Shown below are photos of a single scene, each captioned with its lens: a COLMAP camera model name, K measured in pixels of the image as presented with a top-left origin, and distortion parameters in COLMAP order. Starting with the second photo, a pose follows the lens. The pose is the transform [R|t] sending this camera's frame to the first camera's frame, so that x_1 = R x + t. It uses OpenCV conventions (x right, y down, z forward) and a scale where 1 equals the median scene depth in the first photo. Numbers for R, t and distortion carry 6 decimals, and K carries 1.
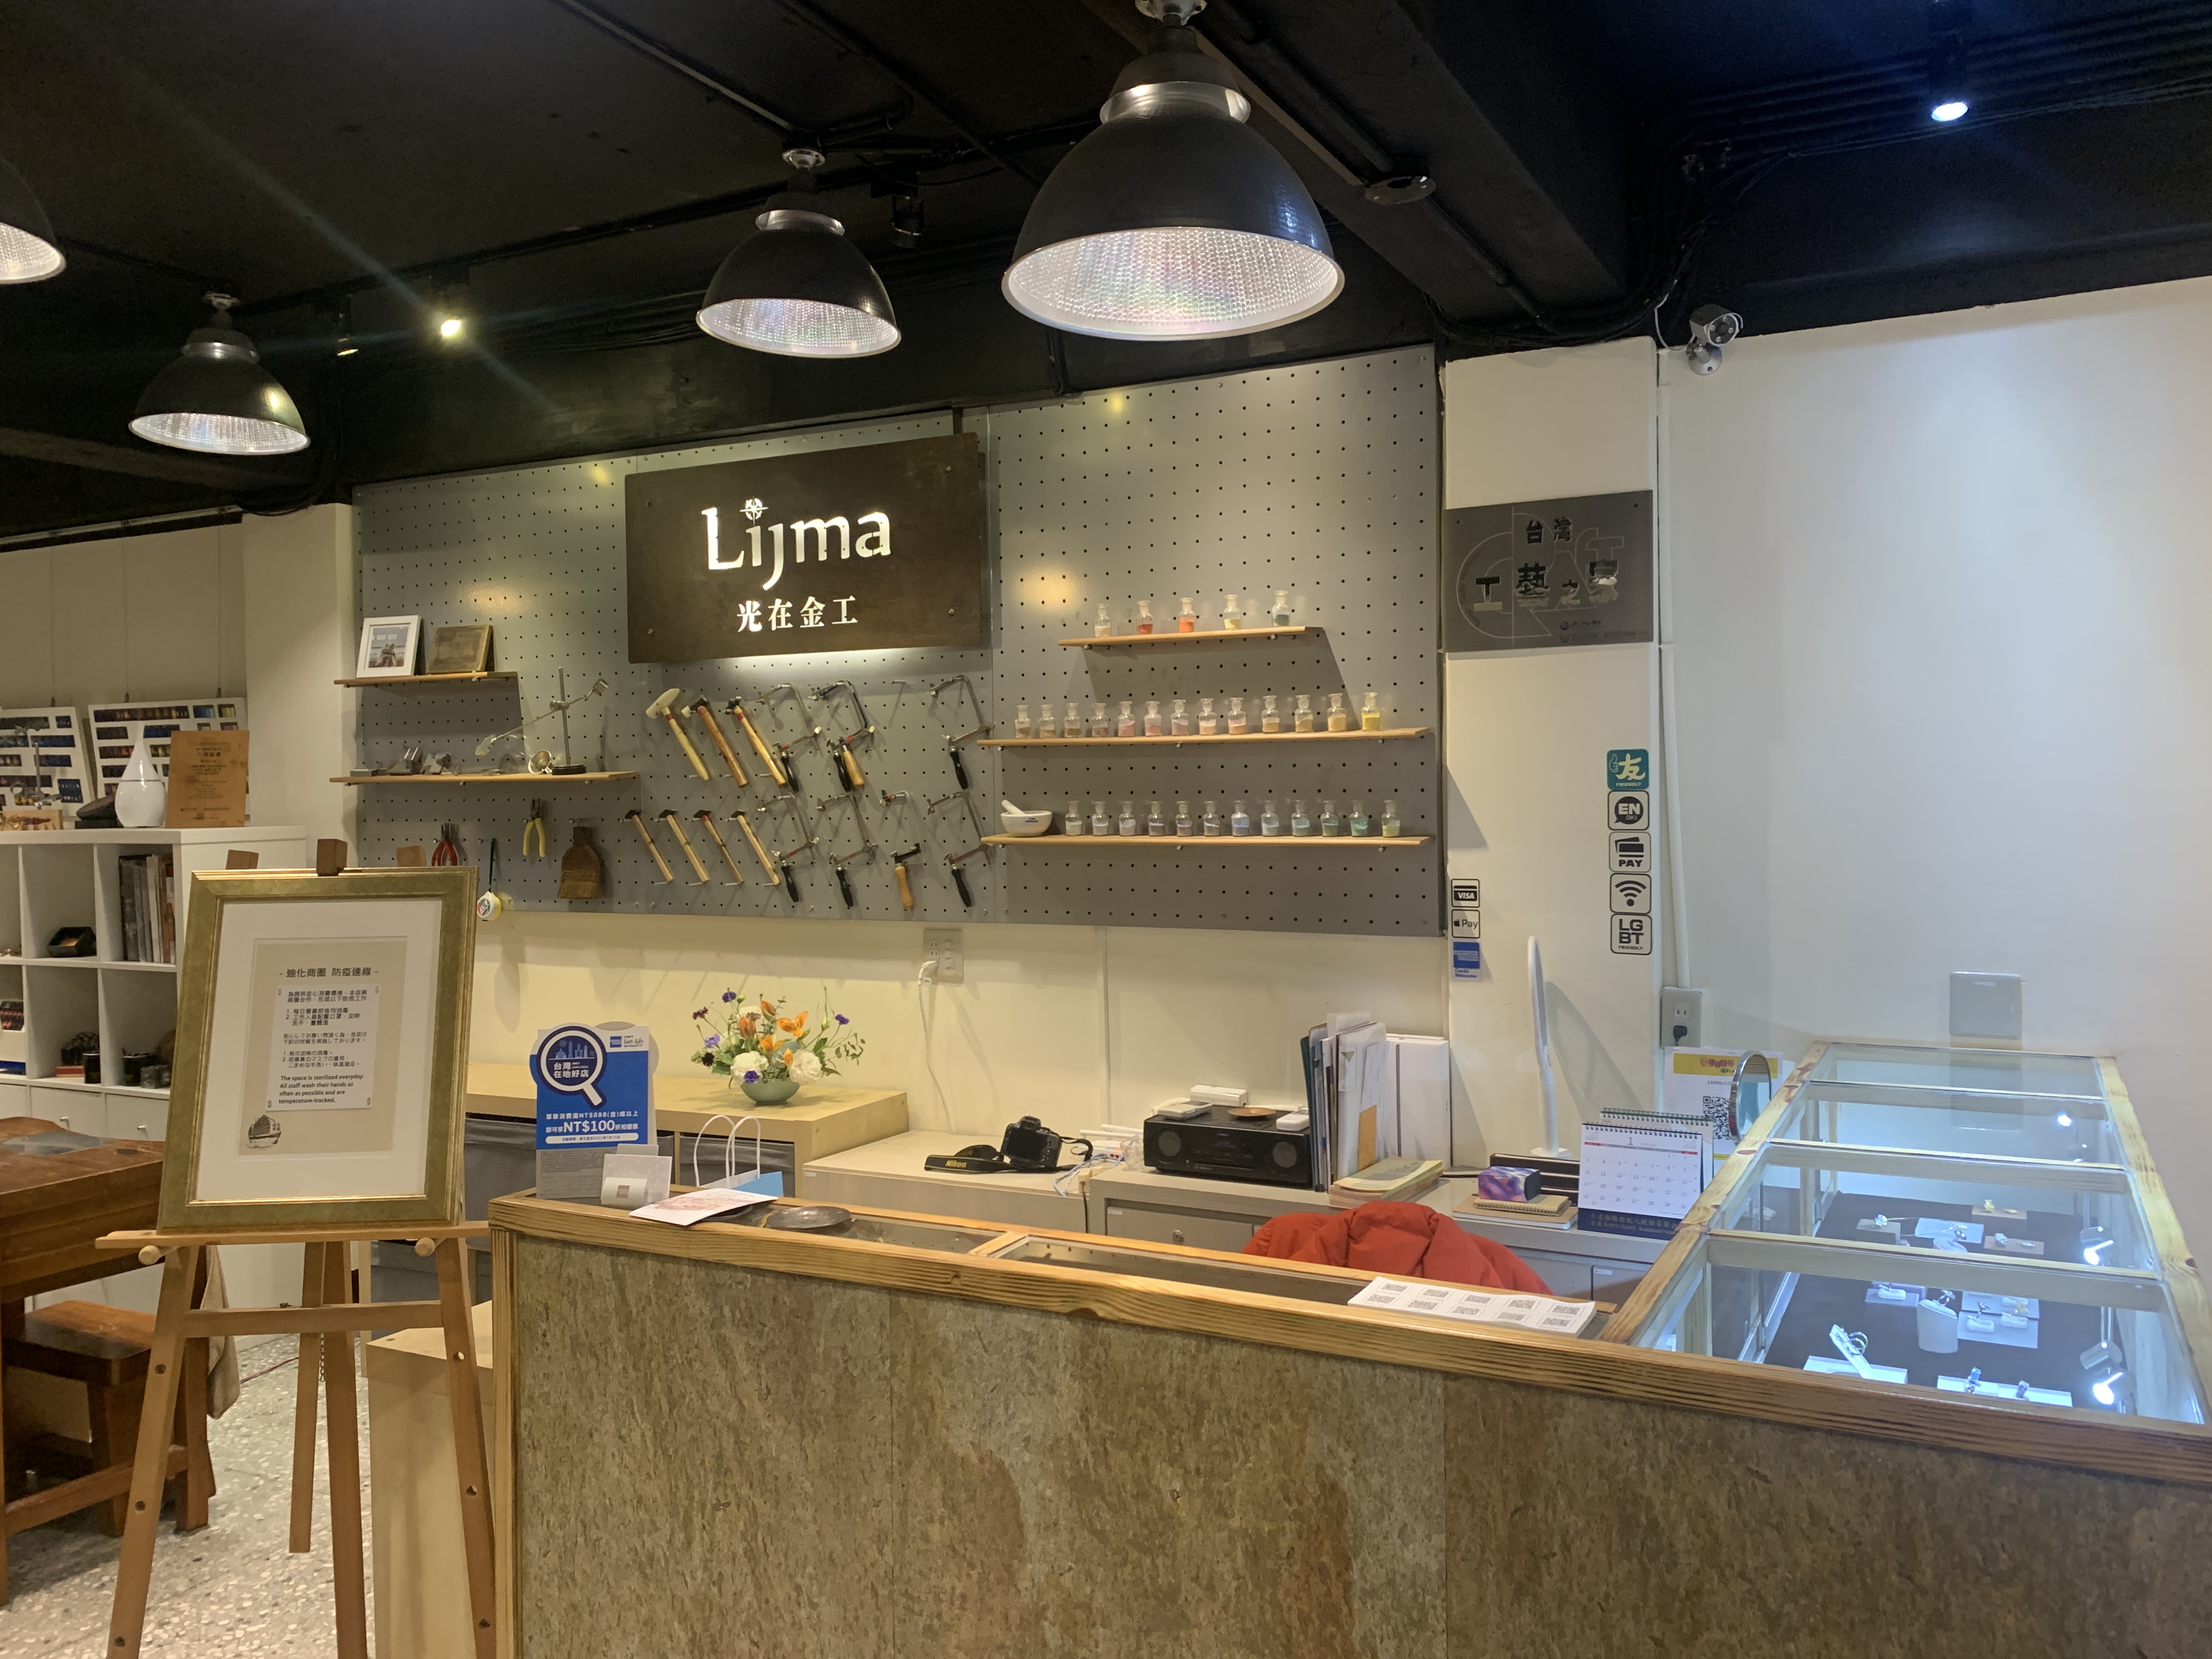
lens RADIAL K [[1733.7, 0, 1129.1], [0, 1733.7, 830.3], [0, 0, 1]] dist [0.033363, -0.030002]
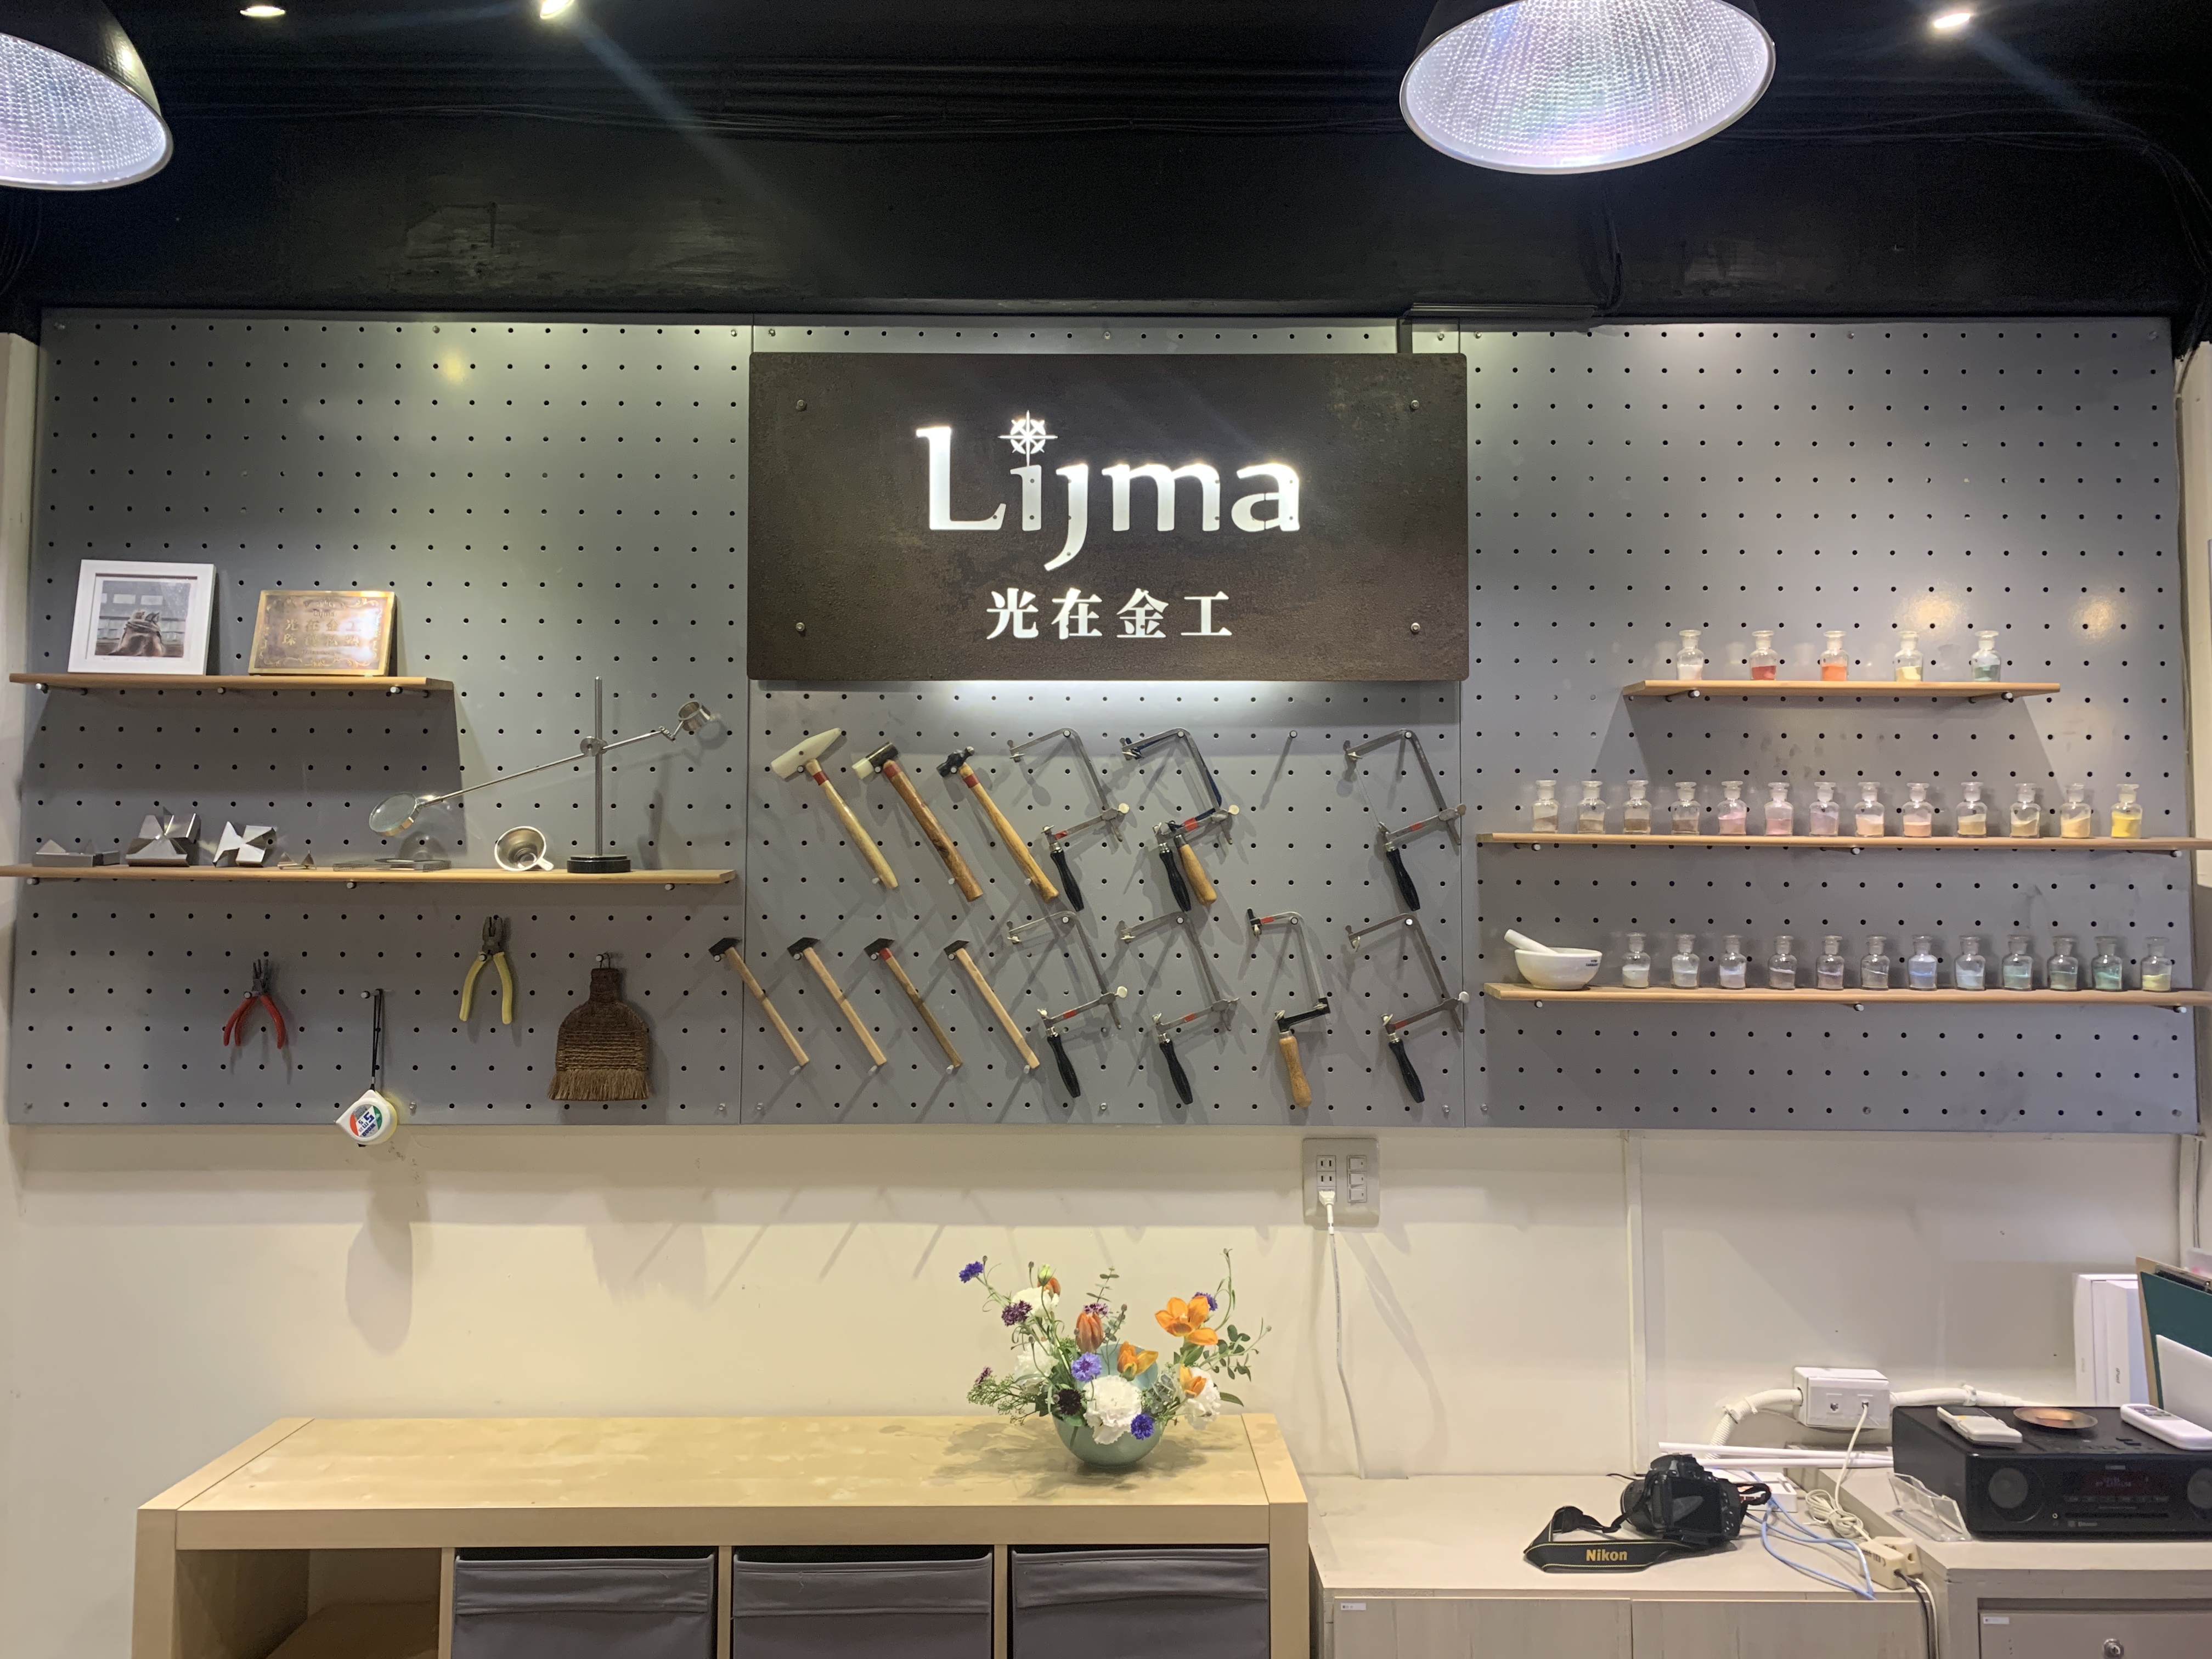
lens RADIAL K [[1733.7, 0, 1081.9], [0, 1733.7, 811.6], [0, 0, 1]] dist [0.033363, -0.030002]
pose [[0.892015, 0.045406, 0.449720, -0.463899], [-0.004149, 0.995722, -0.092305, -0.001059], [-0.451988, 0.080471, 0.888387, 0.472646]]
